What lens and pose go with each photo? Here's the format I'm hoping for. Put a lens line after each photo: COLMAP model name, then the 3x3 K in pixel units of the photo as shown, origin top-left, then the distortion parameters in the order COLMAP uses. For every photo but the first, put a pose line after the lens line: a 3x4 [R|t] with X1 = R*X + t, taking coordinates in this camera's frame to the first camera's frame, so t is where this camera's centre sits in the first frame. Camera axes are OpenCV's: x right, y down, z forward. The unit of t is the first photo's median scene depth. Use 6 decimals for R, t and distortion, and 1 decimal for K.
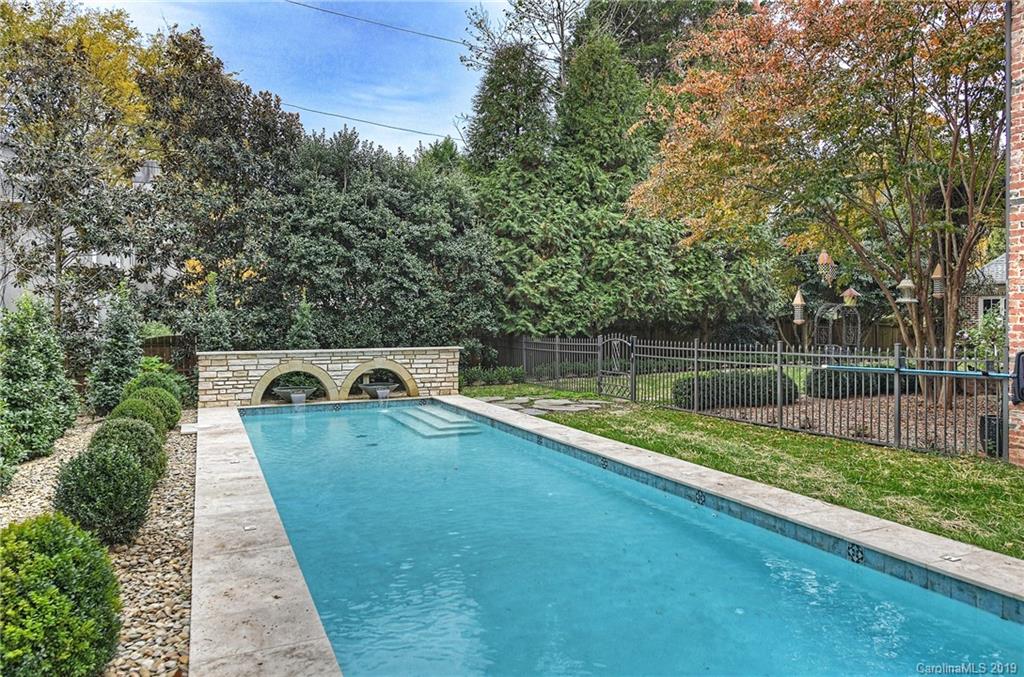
lens RADIAL K [[693.4, 0, 512.7], [0, 693.4, 333.5], [0, 0, 1]] dist [0.011473, 0.002901]
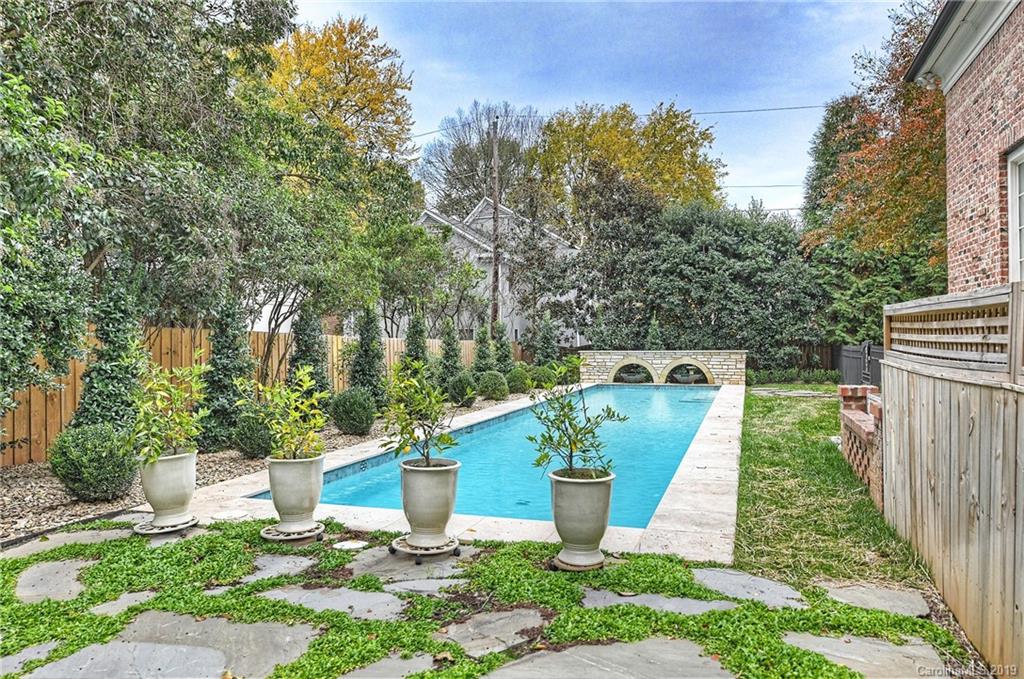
lens RADIAL K [[693.4, 0, 511.6], [0, 693.4, 340.1], [0, 0, 1]] dist [0.011473, 0.002901]
pose [[0.730287, -0.000408, -0.683140, 0.483866], [-0.008967, 0.999908, -0.010182, 0.015221], [0.683081, 0.013562, 0.730216, -0.306654]]
